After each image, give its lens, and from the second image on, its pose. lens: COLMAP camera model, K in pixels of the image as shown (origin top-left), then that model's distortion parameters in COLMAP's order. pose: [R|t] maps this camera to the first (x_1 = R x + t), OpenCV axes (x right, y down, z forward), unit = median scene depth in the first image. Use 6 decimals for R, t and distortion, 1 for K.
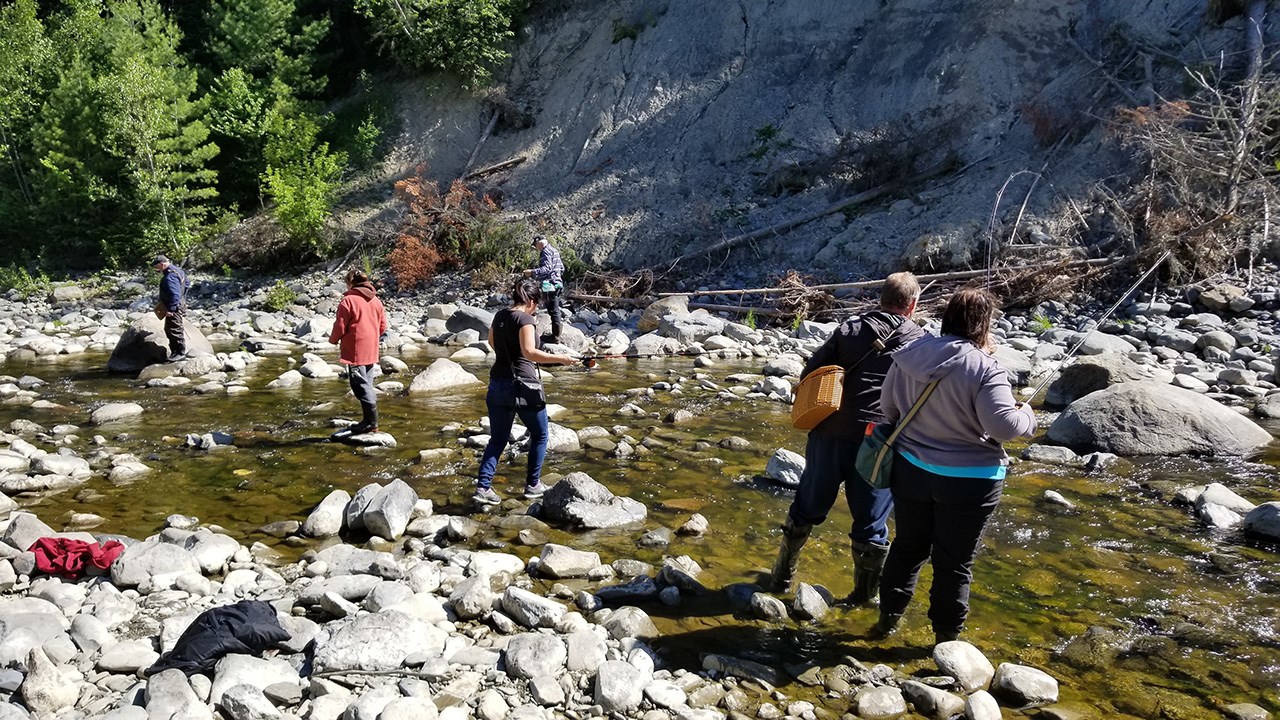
lens RADIAL K [[1044.0, 0, 646.2], [0, 1044.0, 365.3], [0, 0, 1]] dist [0.034777, -0.017275]
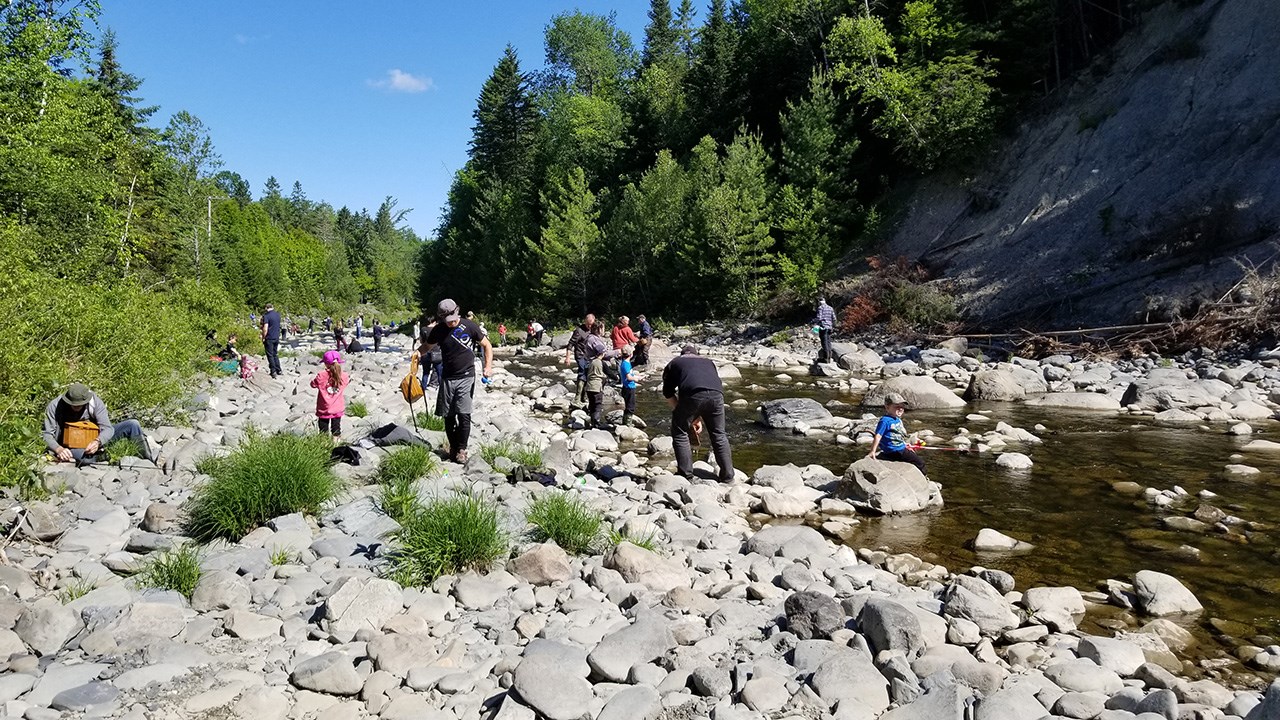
lens RADIAL K [[1044.0, 0, 646.2], [0, 1044.0, 365.3], [0, 0, 1]] dist [0.034777, -0.017275]
pose [[0.780692, 0.032484, -0.624071, 0.386654], [-0.062114, 0.997736, -0.025767, 0.023404], [0.621822, 0.058880, 0.780942, -0.269029]]
